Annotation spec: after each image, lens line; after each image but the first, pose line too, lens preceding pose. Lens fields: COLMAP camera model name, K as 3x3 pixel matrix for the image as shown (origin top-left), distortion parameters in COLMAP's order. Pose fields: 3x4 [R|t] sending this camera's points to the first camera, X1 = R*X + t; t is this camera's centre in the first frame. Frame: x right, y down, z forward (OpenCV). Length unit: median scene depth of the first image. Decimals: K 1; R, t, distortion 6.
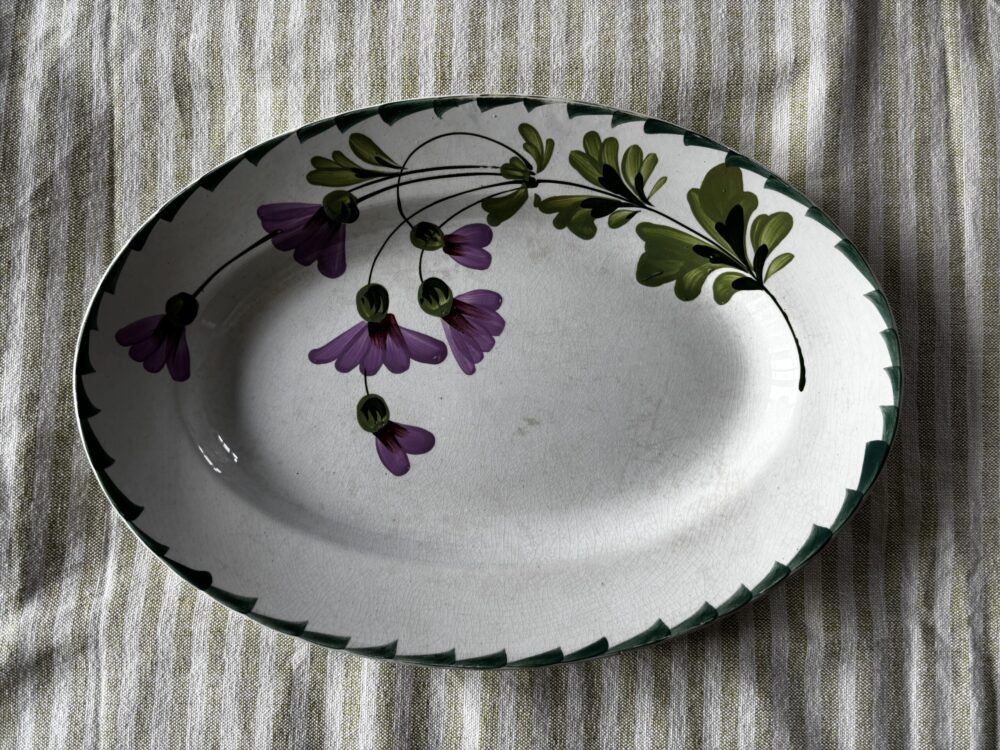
lens RADIAL K [[754.7, 0, 507.8], [0, 754.7, 376.5], [0, 0, 1]] dist [0.005097, -0.035987]
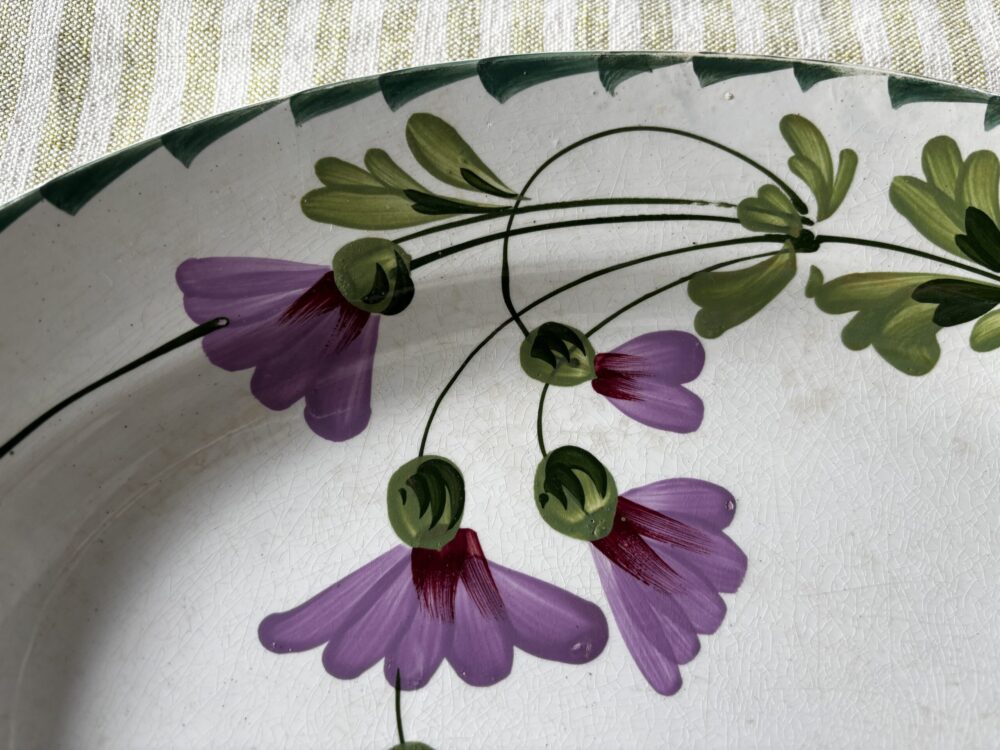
lens RADIAL K [[754.7, 0, 496.5], [0, 754.7, 382.2], [0, 0, 1]] dist [0.005097, -0.035987]
pose [[0.999273, 0.036250, 0.011831, -0.151214], [-0.031318, 0.957206, -0.287707, -0.042615], [-0.021754, 0.287127, 0.957645, 0.592917]]
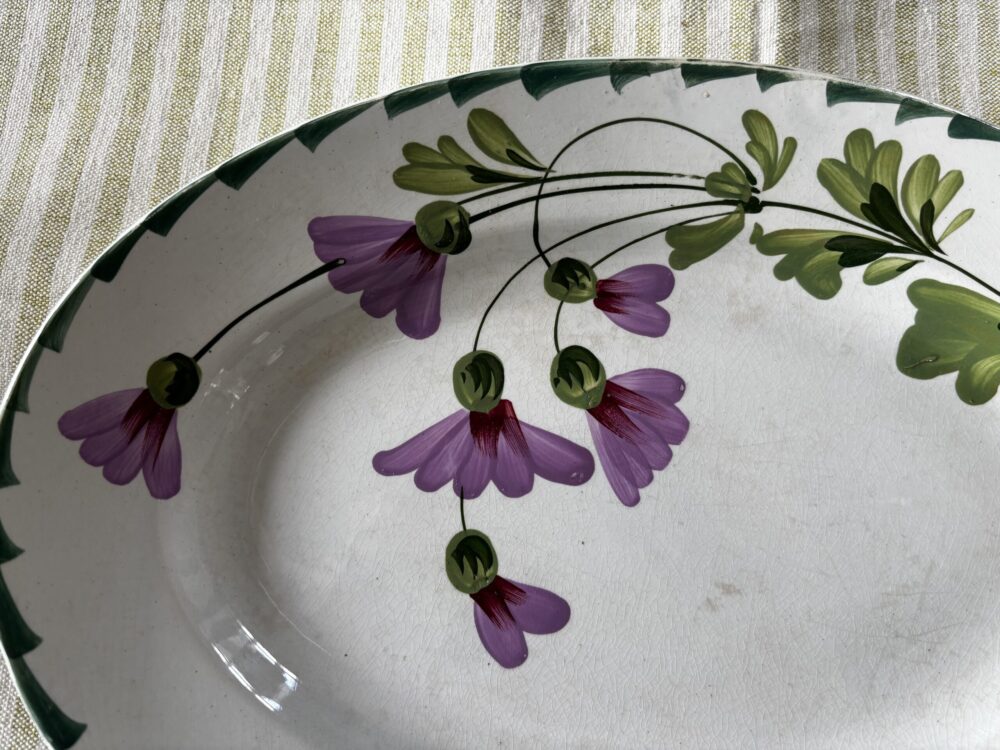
lens RADIAL K [[754.7, 0, 492.5], [0, 754.7, 367.6], [0, 0, 1]] dist [0.005097, -0.035987]
pose [[0.998526, 0.053690, 0.007924, -0.177256], [-0.053340, 0.997804, -0.039257, -0.086797], [-0.010014, 0.038776, 0.999198, 0.382137]]
